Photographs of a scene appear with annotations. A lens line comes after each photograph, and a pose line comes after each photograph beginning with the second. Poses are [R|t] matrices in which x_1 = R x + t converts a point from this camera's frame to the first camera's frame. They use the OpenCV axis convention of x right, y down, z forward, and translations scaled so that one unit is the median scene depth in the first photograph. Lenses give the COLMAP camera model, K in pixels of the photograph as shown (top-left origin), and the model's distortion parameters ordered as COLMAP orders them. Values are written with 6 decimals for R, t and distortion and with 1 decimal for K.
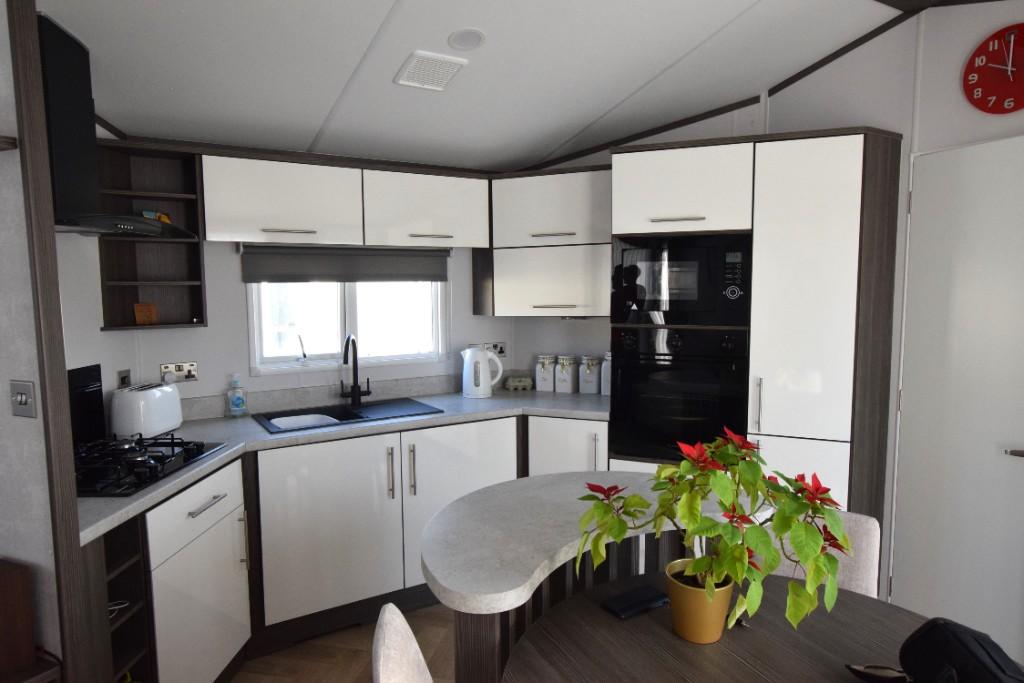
lens RADIAL K [[660.7, 0, 512.0], [0, 660.7, 341.5], [0, 0, 1]] dist [0.005642, 0.003378]
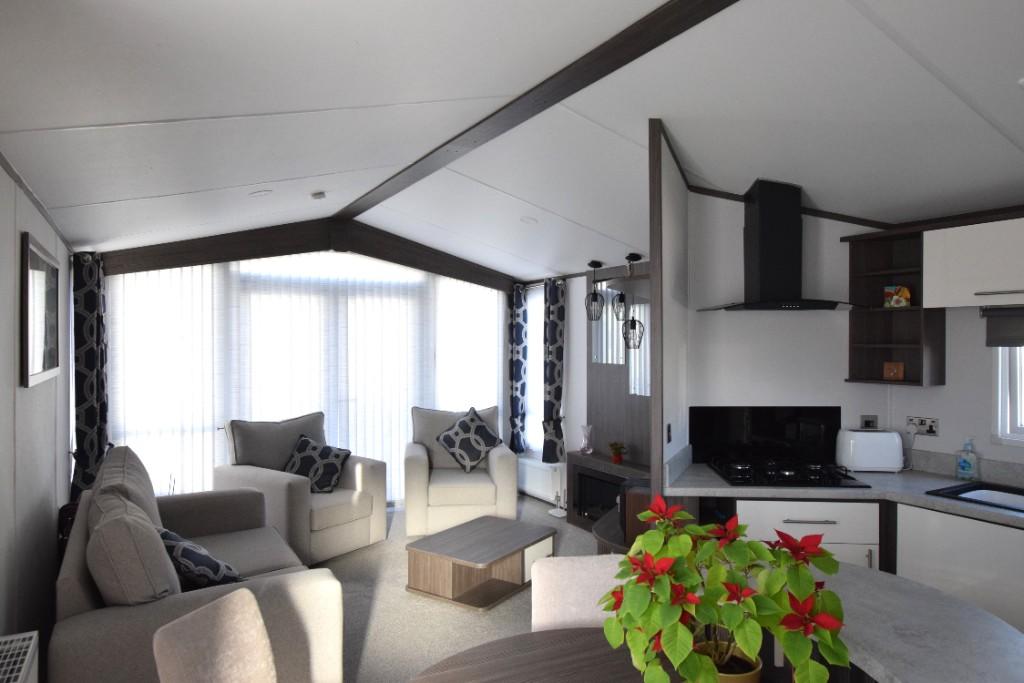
lens RADIAL K [[660.7, 0, 512.0], [0, 660.7, 341.5], [0, 0, 1]] dist [0.005642, 0.003378]
pose [[-0.041880, 0.008111, -0.999090, 0.667306], [-0.093301, 0.995566, 0.011993, -0.046122], [0.994757, 0.093718, -0.040937, 0.371299]]
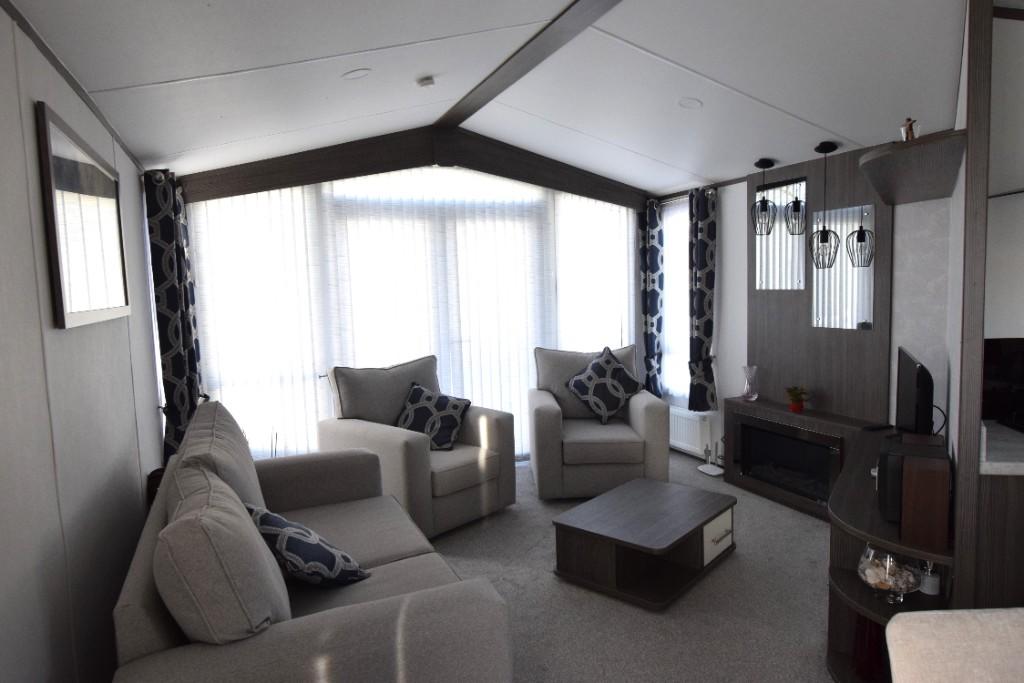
lens RADIAL K [[653.4, 0, 512.0], [0, 653.4, 341.5], [0, 0, 1]] dist [-0.001802, -0.000410]
pose [[-0.163031, 0.099354, -0.981606, 0.342275], [-0.059782, 0.992094, 0.110345, 0.005000], [0.984808, 0.076672, -0.155803, 0.207757]]
